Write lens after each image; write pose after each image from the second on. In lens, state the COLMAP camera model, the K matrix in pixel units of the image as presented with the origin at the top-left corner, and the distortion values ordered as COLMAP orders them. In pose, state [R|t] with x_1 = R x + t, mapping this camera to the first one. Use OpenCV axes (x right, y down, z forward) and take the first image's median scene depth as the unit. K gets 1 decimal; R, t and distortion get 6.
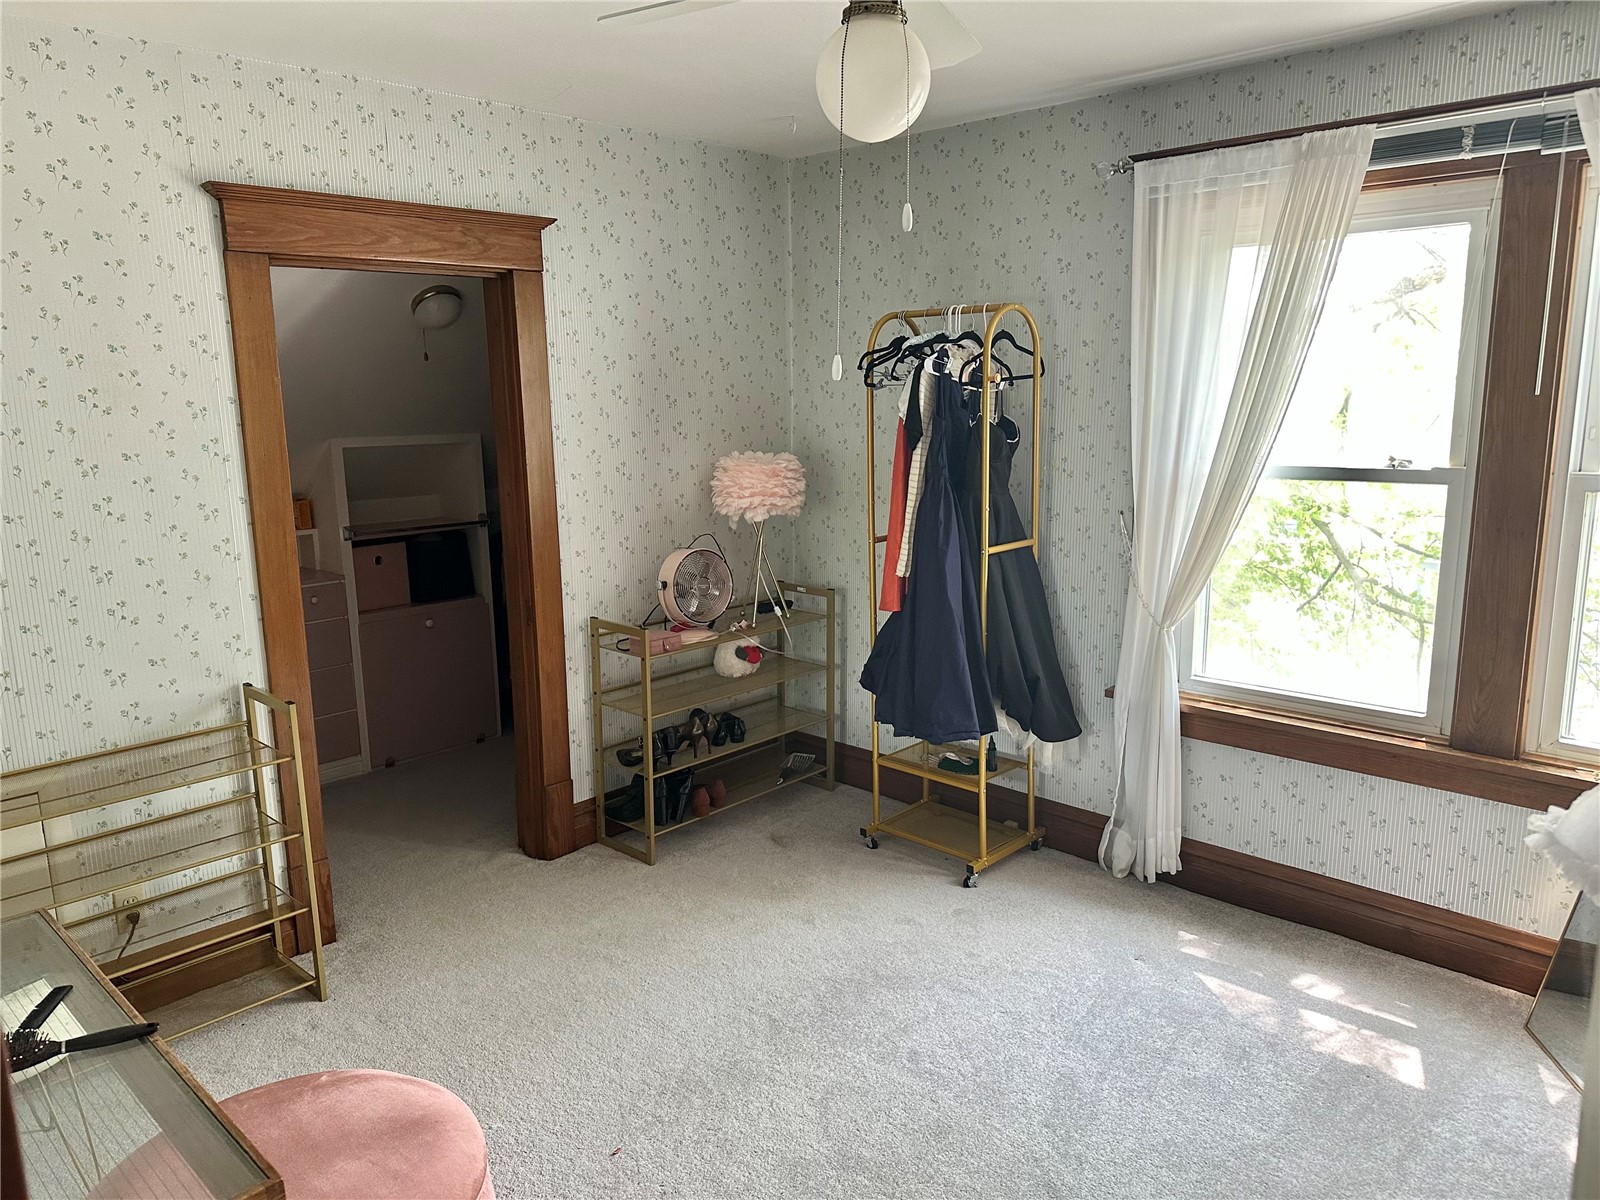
lens RADIAL K [[1123.3, 0, 796.8], [0, 1123.3, 581.5], [0, 0, 1]] dist [-0.088385, 0.109061]
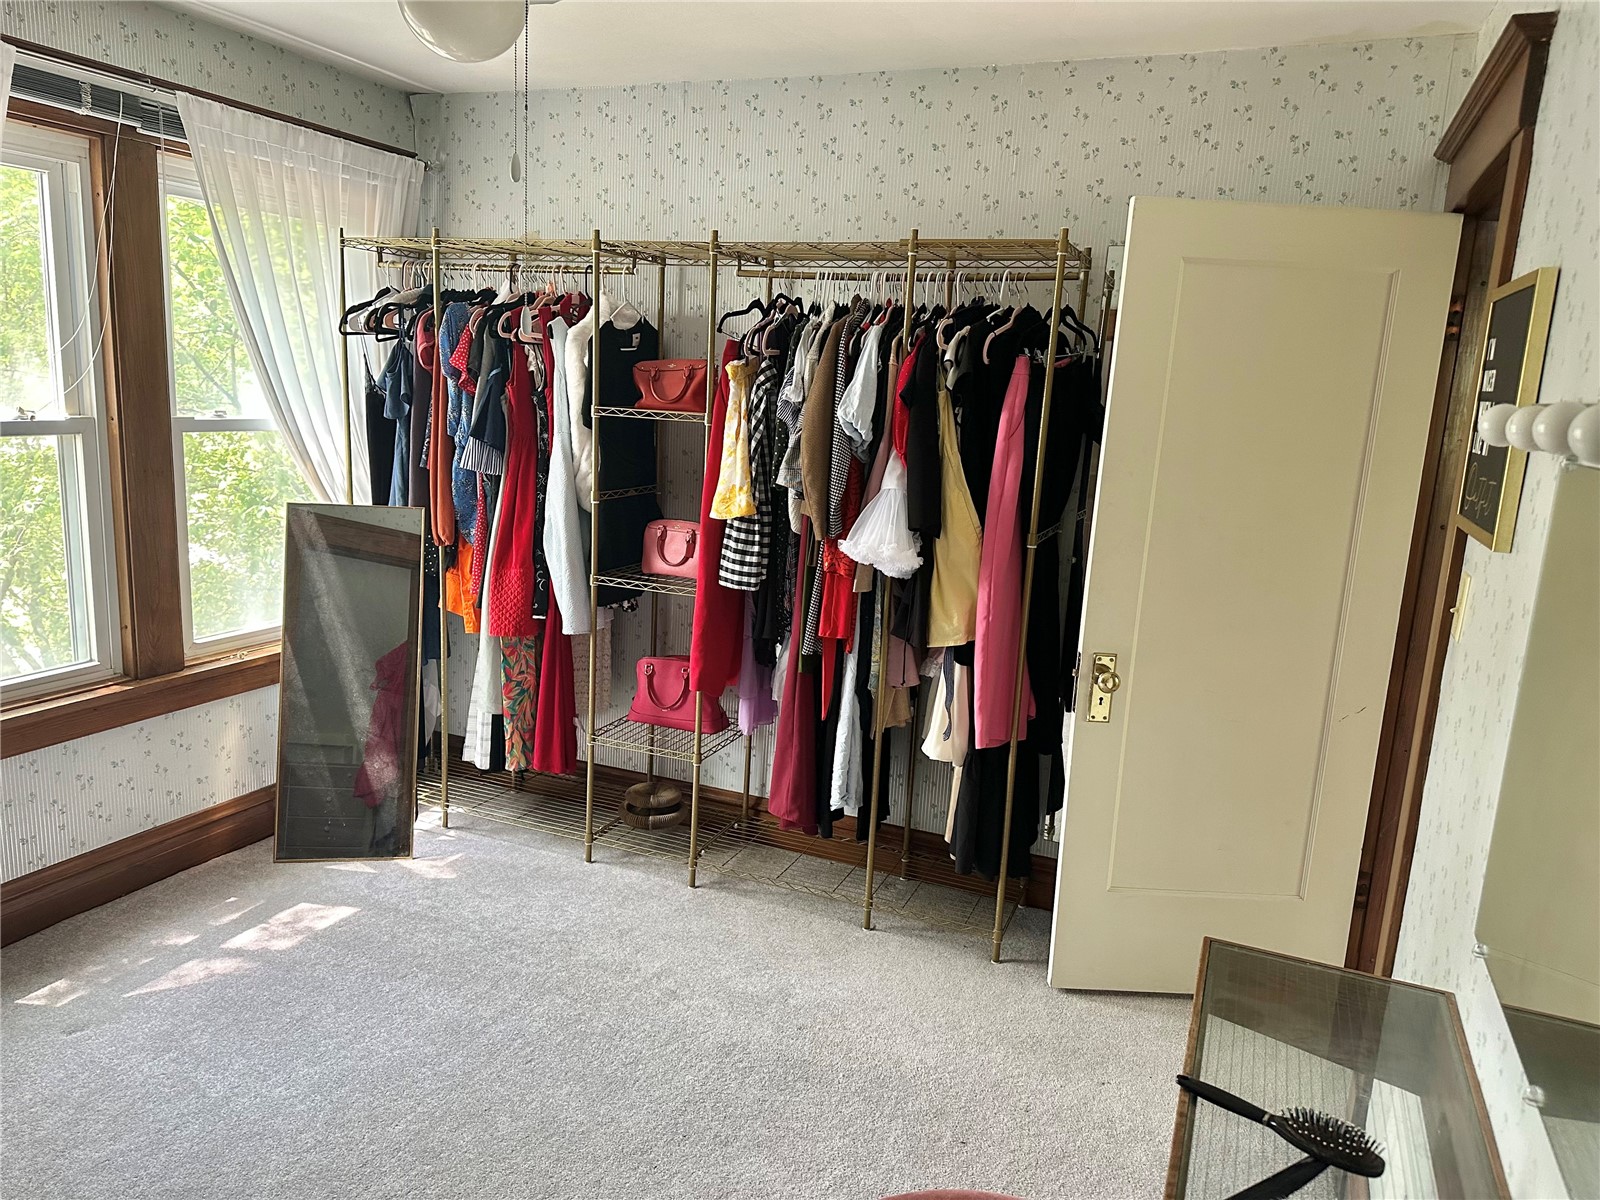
lens RADIAL K [[1110.0, 0, 806.4], [0, 1110.0, 596.5], [0, 0, 1]] dist [0.094336, -0.139975]
pose [[-0.344782, -0.182055, 0.920859, -0.633088], [0.118642, 0.964693, 0.235142, -0.109084], [-0.931155, 0.190325, -0.311009, 0.745756]]
